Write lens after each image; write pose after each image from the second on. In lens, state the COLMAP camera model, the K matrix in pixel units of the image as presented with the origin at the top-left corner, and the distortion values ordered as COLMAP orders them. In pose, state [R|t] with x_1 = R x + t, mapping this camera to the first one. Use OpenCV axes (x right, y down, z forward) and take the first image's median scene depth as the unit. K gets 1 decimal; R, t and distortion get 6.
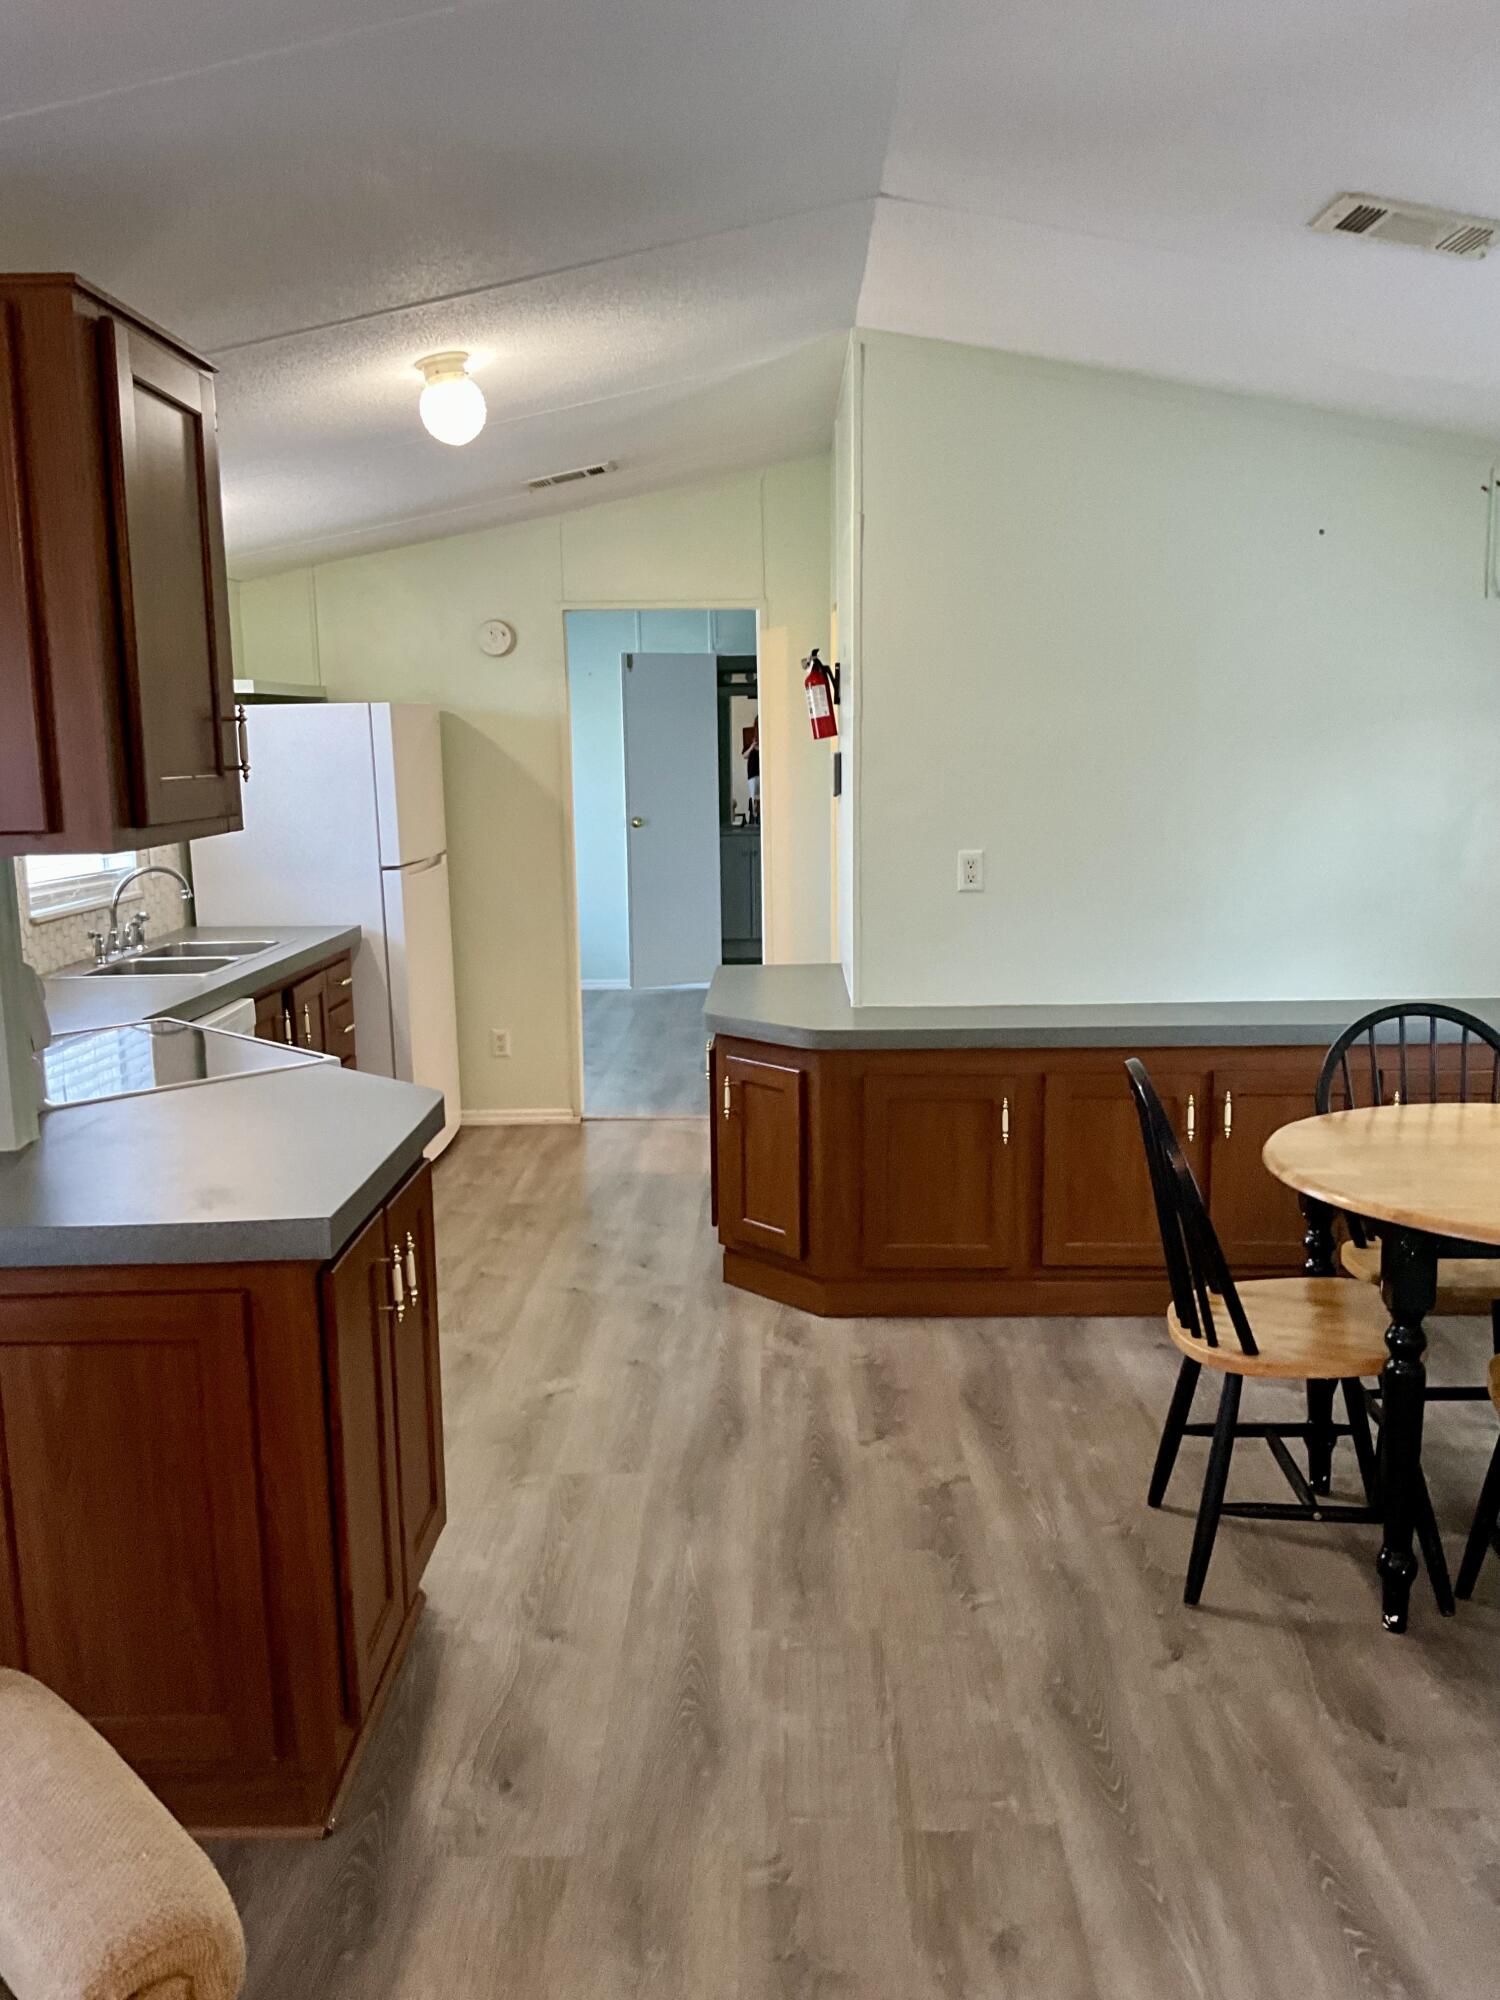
lens RADIAL K [[1688.3, 0, 753.8], [0, 1688.3, 990.8], [0, 0, 1]] dist [0.121747, -0.215585]
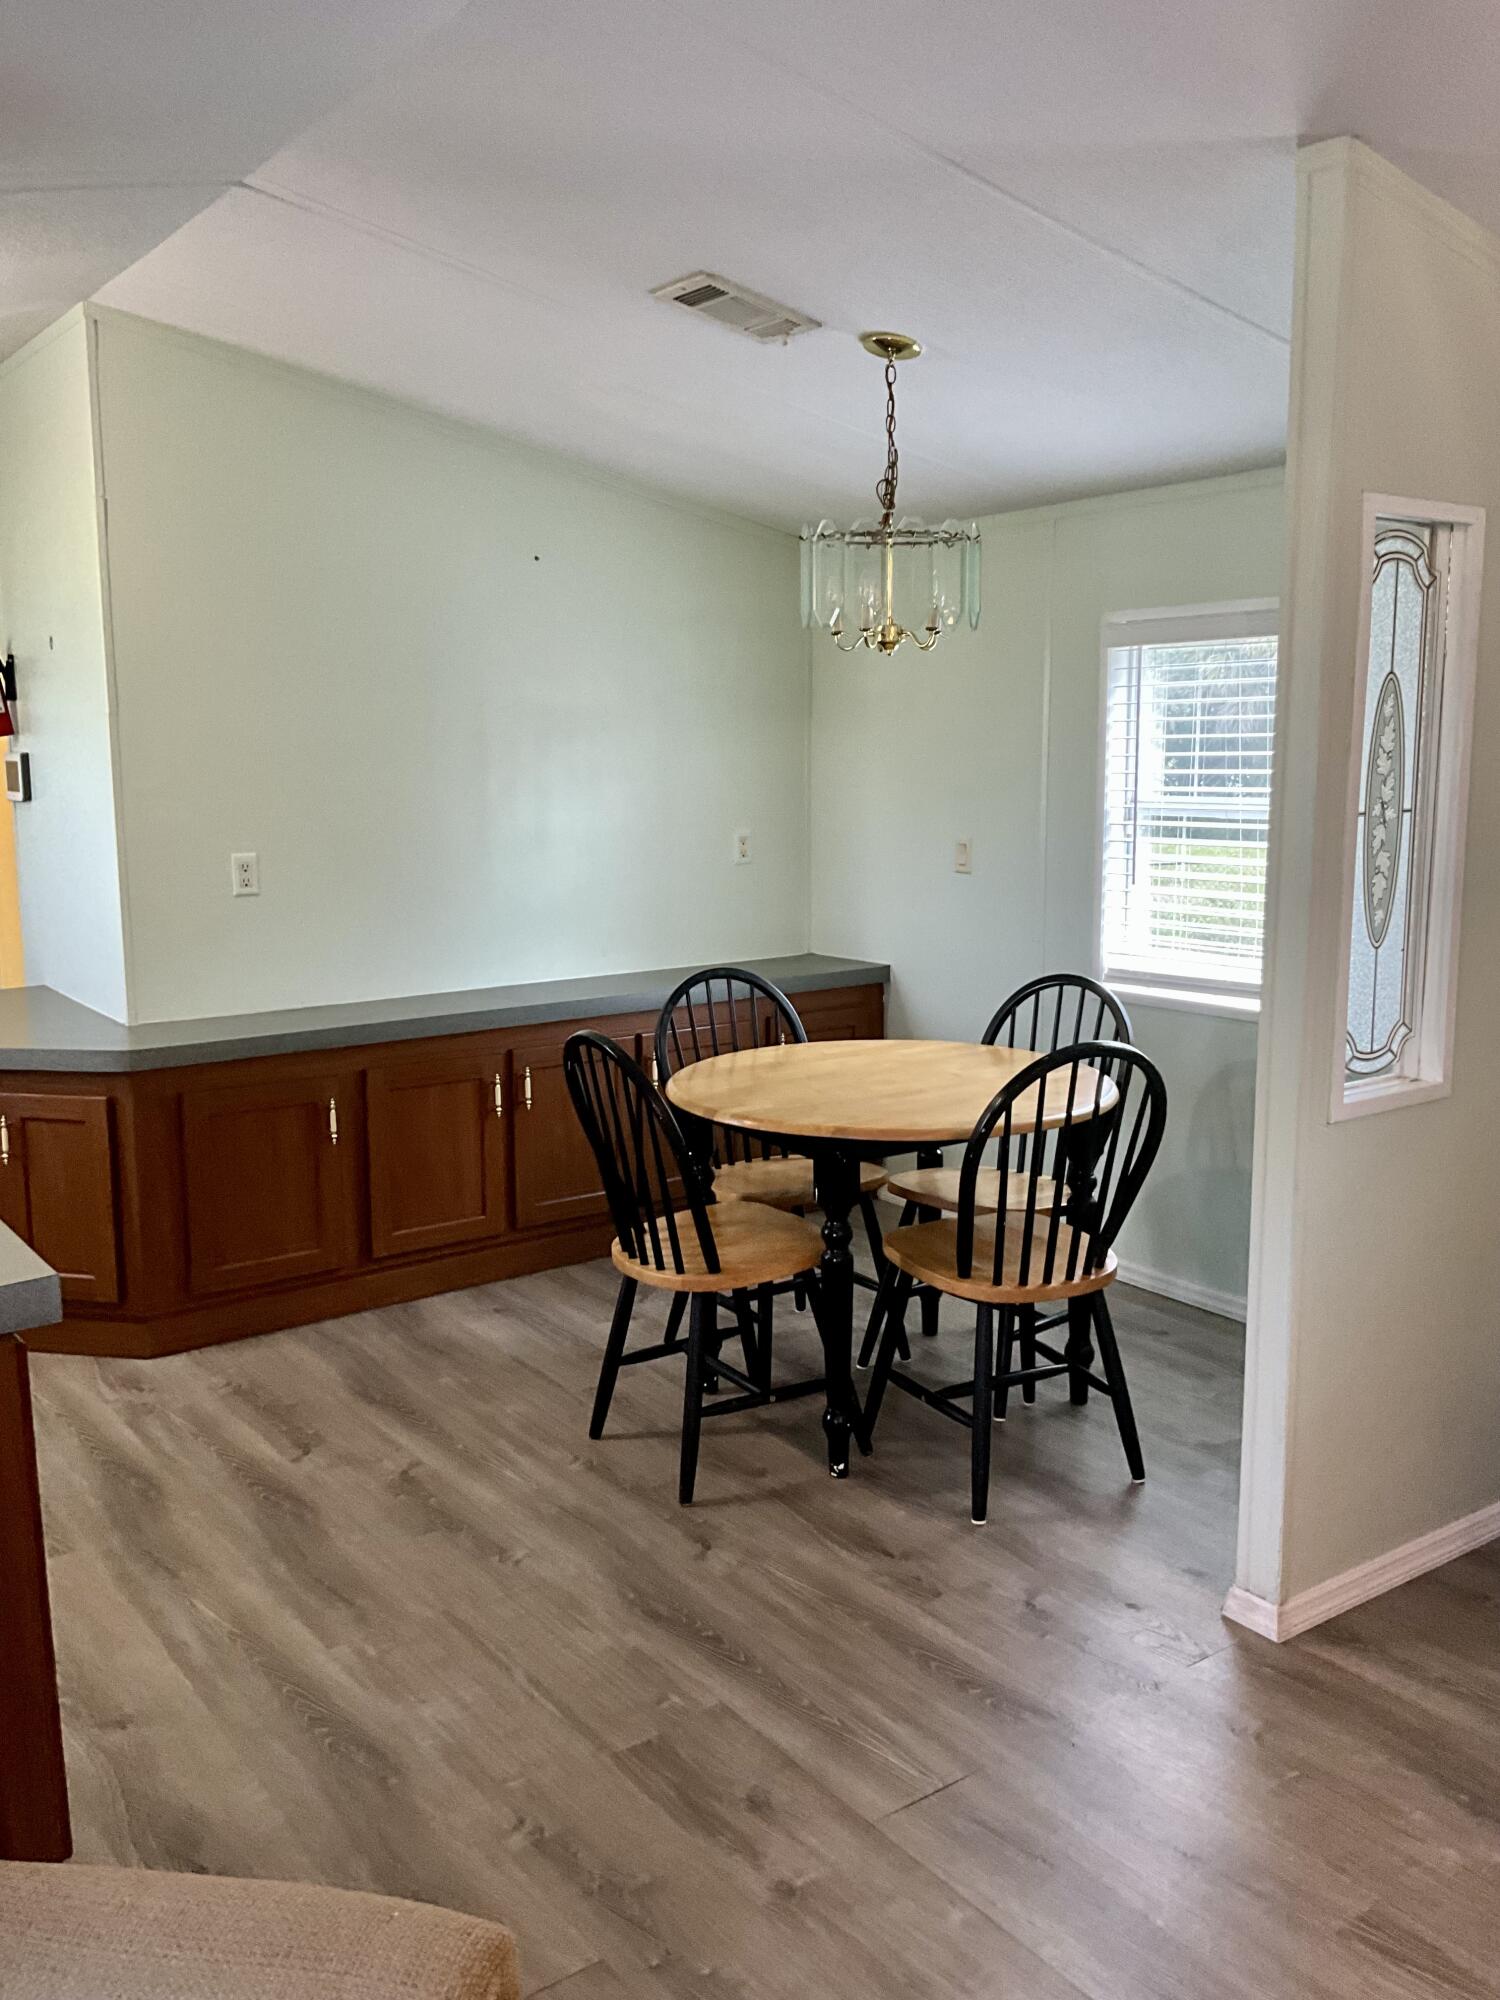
lens RADIAL K [[1688.3, 0, 753.8], [0, 1688.3, 990.8], [0, 0, 1]] dist [0.121747, -0.215585]
pose [[0.793037, -0.077974, 0.604162, -0.327565], [0.085267, 0.996219, 0.016650, 0.005881], [-0.603176, 0.038311, 0.796687, 0.059976]]
